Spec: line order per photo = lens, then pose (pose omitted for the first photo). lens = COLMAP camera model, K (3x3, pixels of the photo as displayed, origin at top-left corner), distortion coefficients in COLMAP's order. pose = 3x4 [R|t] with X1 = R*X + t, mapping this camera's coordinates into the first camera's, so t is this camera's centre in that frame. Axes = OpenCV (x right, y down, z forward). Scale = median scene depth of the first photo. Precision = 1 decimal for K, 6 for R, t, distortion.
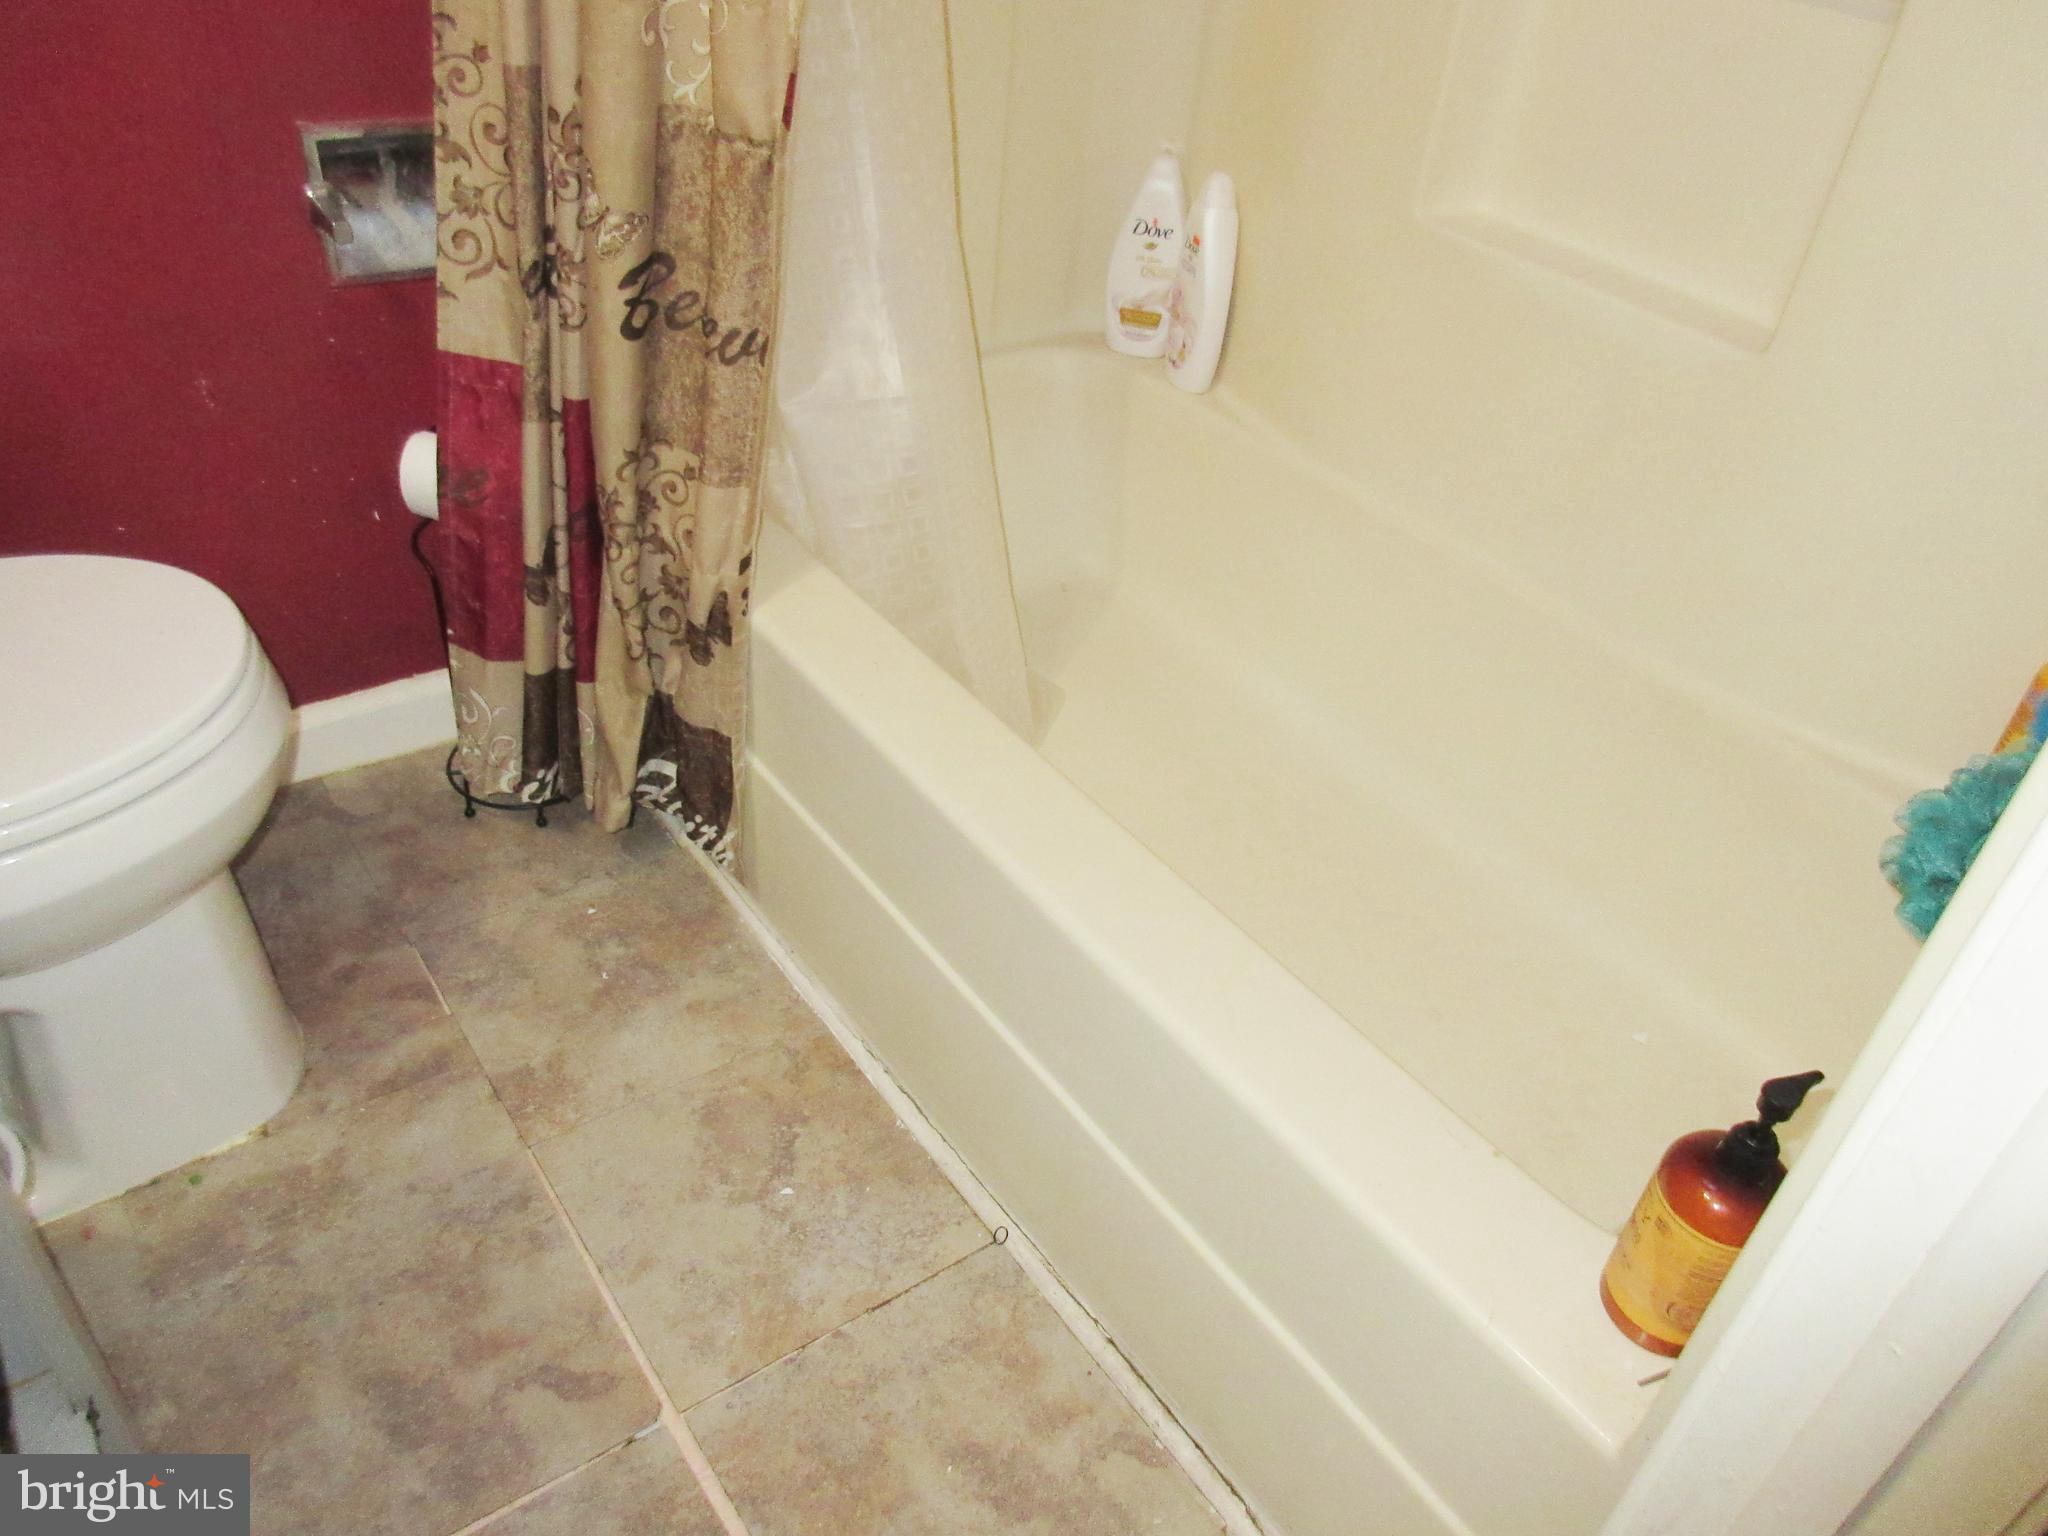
lens RADIAL K [[1507.3, 0, 1038.9], [0, 1507.3, 796.8], [0, 0, 1]] dist [-0.005109, -0.004549]
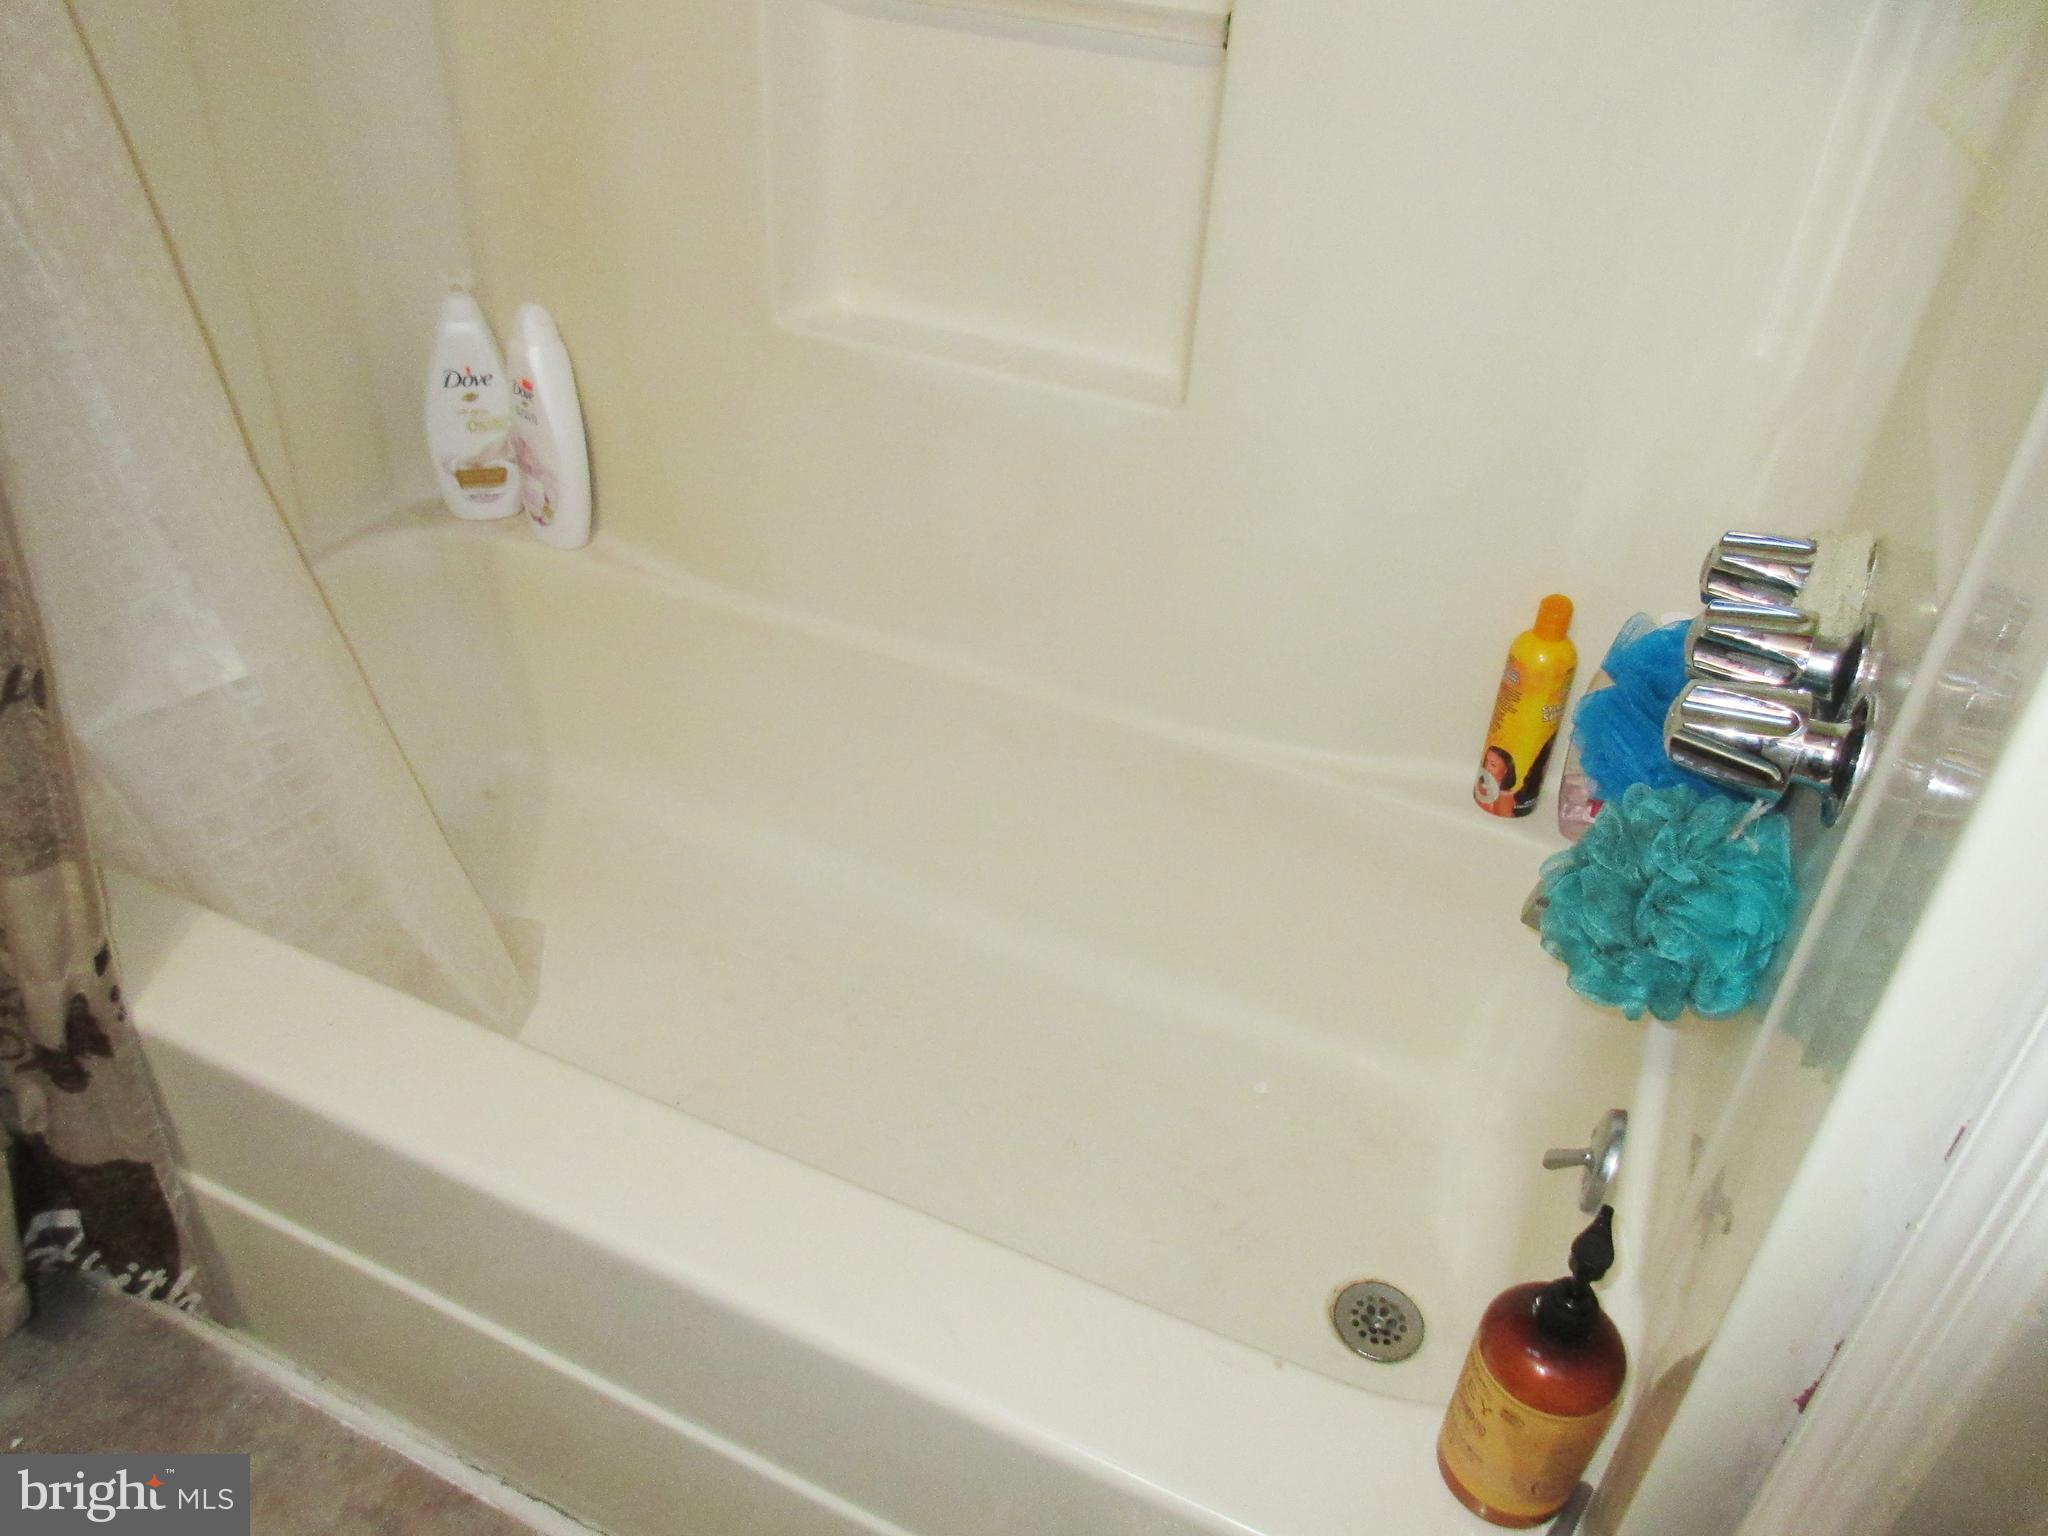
lens RADIAL K [[1522.7, 0, 1035.6], [0, 1522.7, 803.4], [0, 0, 1]] dist [-0.005333, -0.000123]
pose [[0.882317, -0.304450, 0.358925, -0.032303], [0.310157, 0.949706, 0.043133, -0.112213], [-0.354005, 0.073266, 0.932369, 0.124042]]
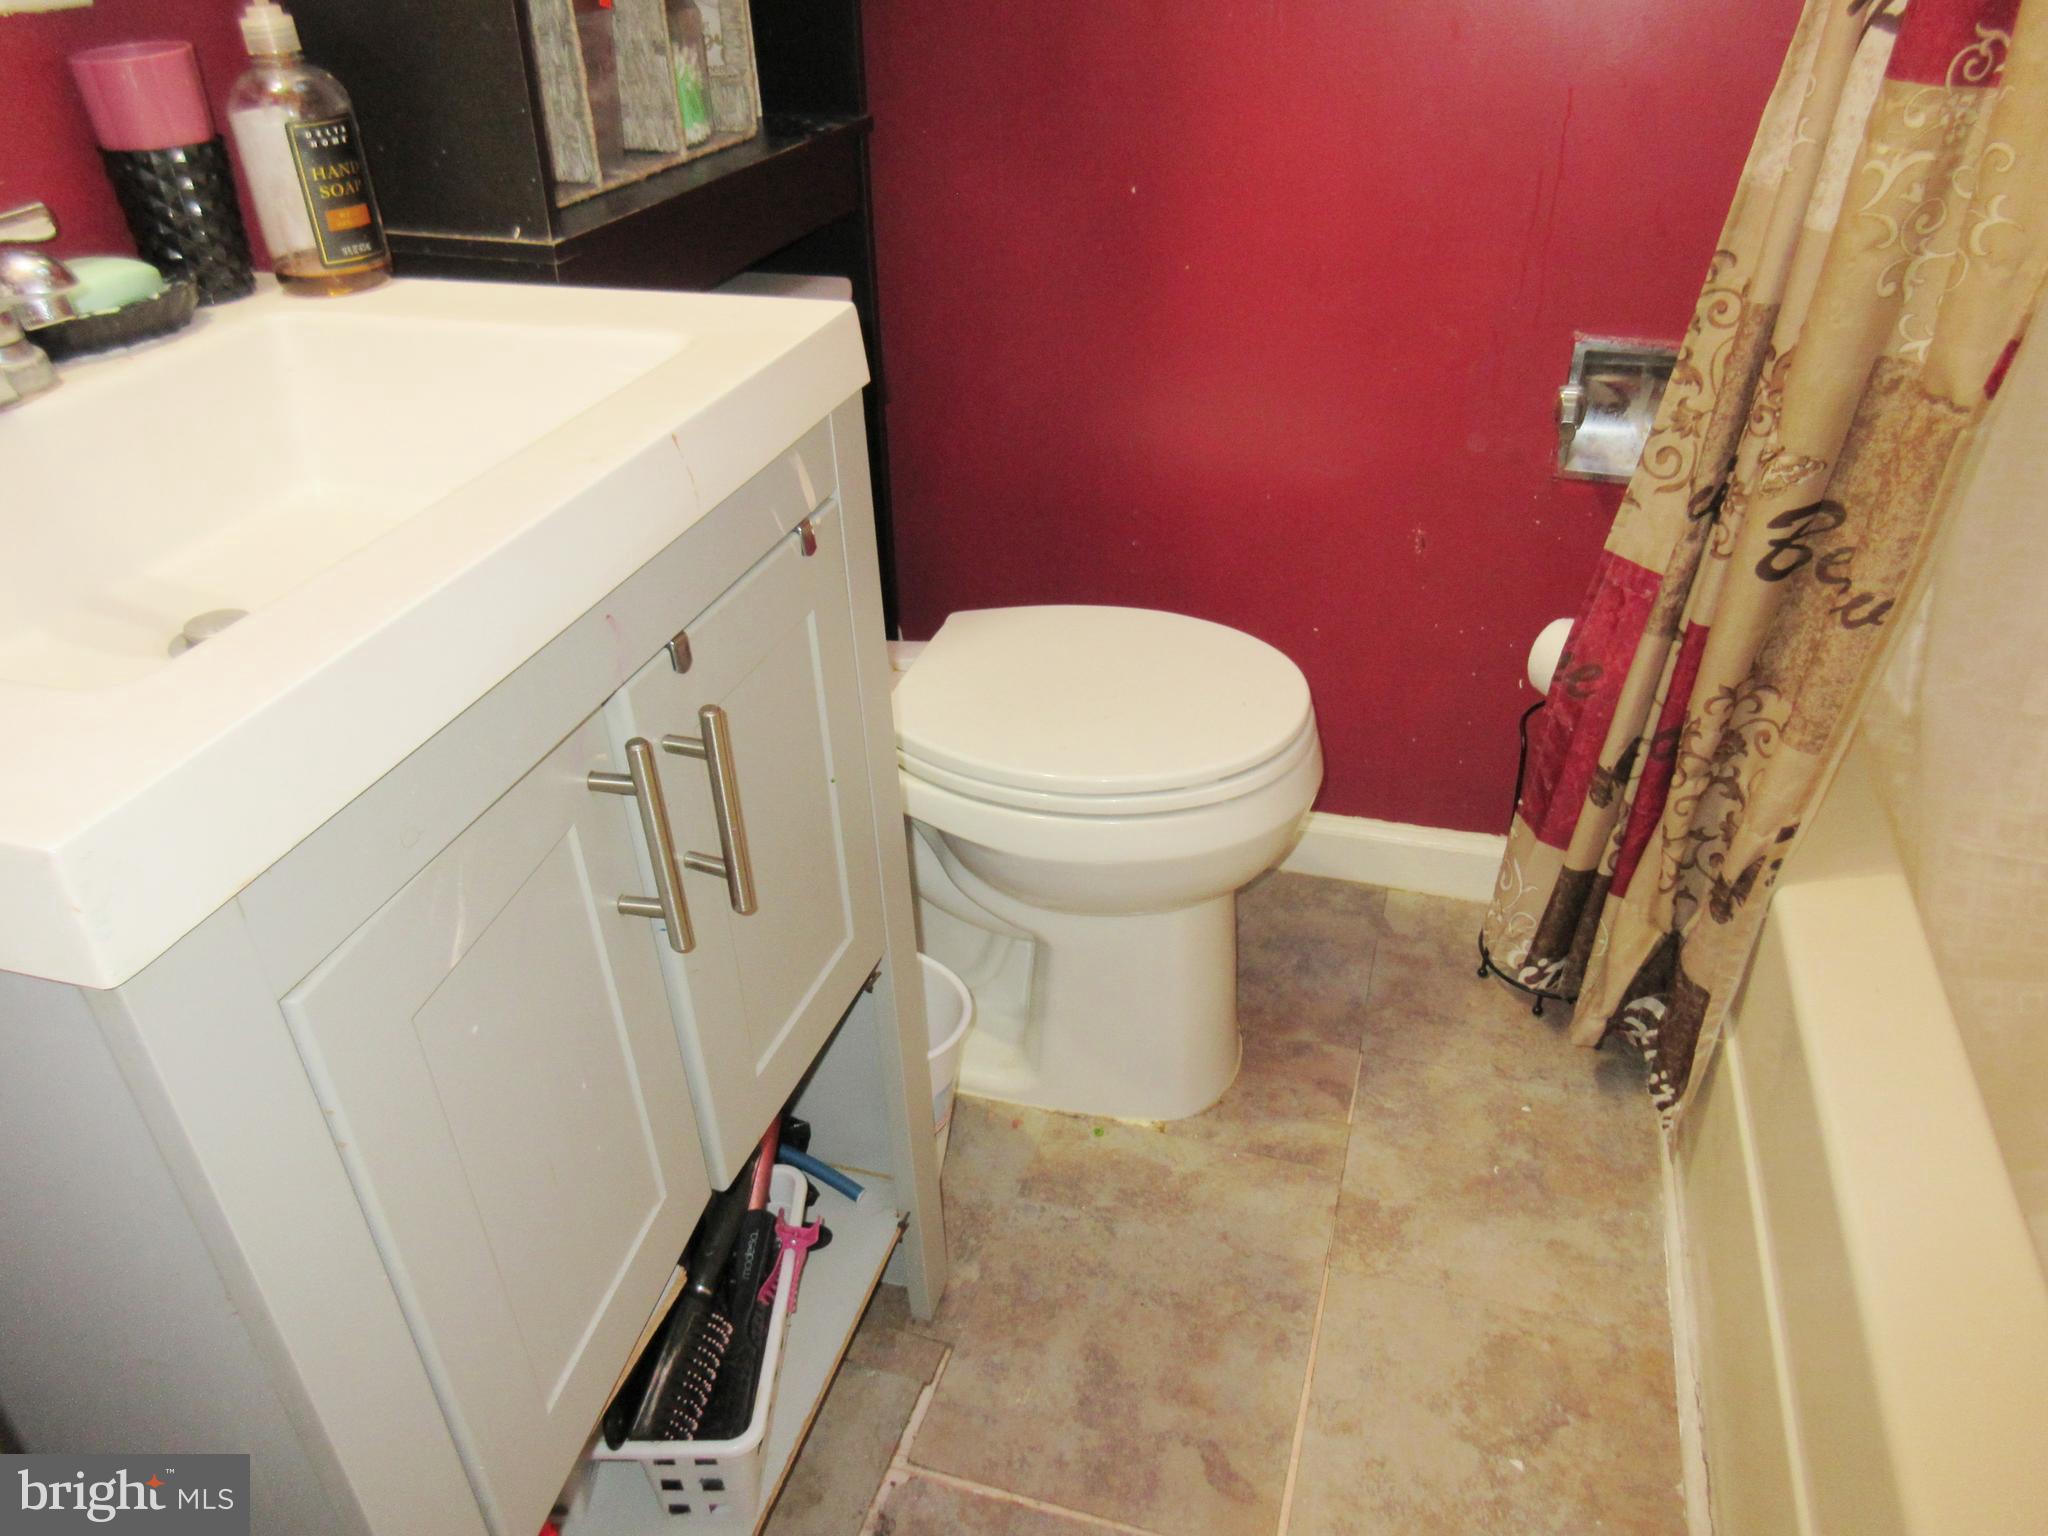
lens RADIAL K [[1522.7, 0, 1035.6], [0, 1522.7, 803.4], [0, 0, 1]] dist [-0.005333, -0.000123]
pose [[0.606110, 0.334431, -0.721655, 0.182528], [-0.427758, 0.901983, 0.058730, -0.029312], [0.670562, 0.273097, 0.689757, 0.050684]]
